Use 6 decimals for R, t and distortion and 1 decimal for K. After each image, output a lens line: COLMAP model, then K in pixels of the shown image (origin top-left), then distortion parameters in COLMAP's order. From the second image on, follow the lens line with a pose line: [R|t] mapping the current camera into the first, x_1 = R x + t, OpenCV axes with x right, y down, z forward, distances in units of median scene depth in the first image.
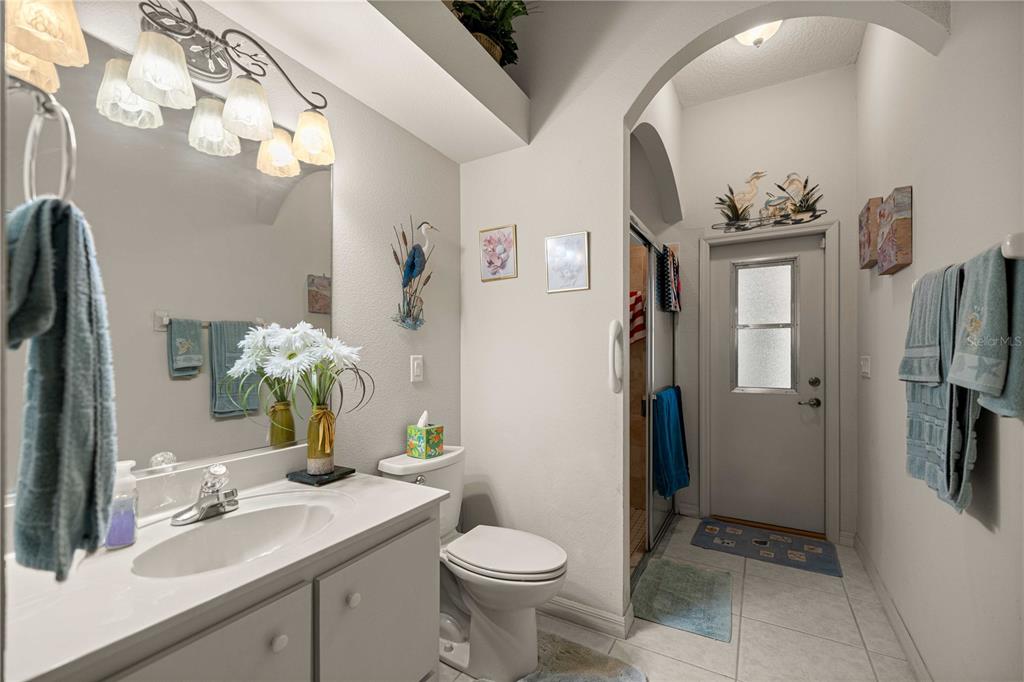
lens RADIAL K [[425.6, 0, 505.9], [0, 425.6, 348.6], [0, 0, 1]] dist [-0.001520, 0.000509]
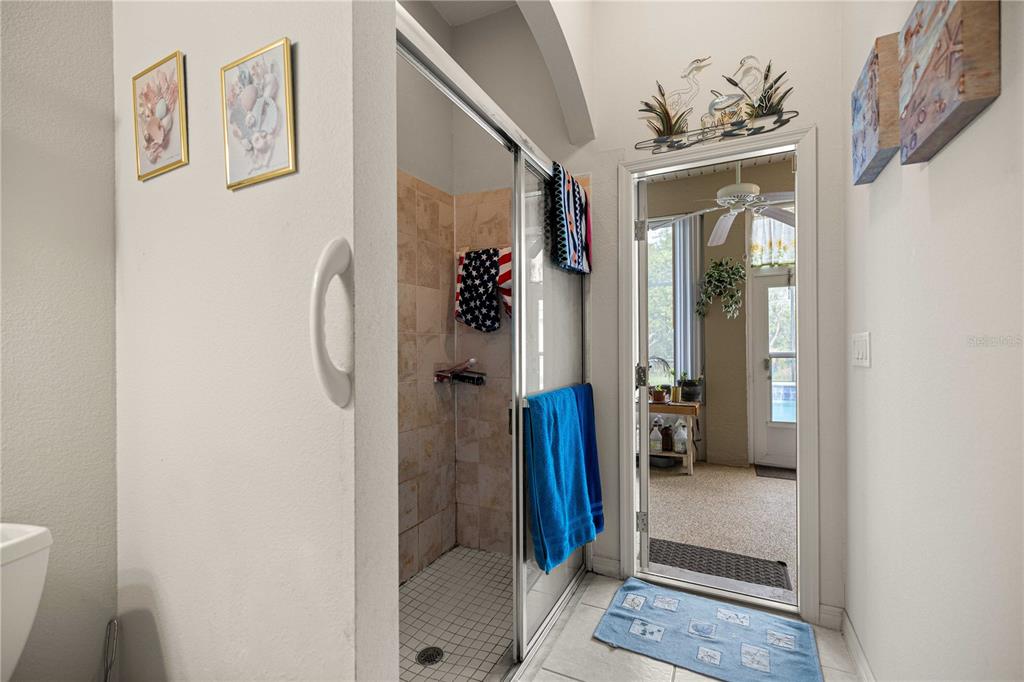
lens RADIAL K [[425.6, 0, 517.7], [0, 425.6, 343.8], [0, 0, 1]] dist [-0.001520, 0.000509]
pose [[0.997312, -0.004111, 0.073159, 0.269509], [0.004082, 0.999992, 0.000540, 0.026819], [-0.073160, -0.000240, 0.997320, 0.371823]]
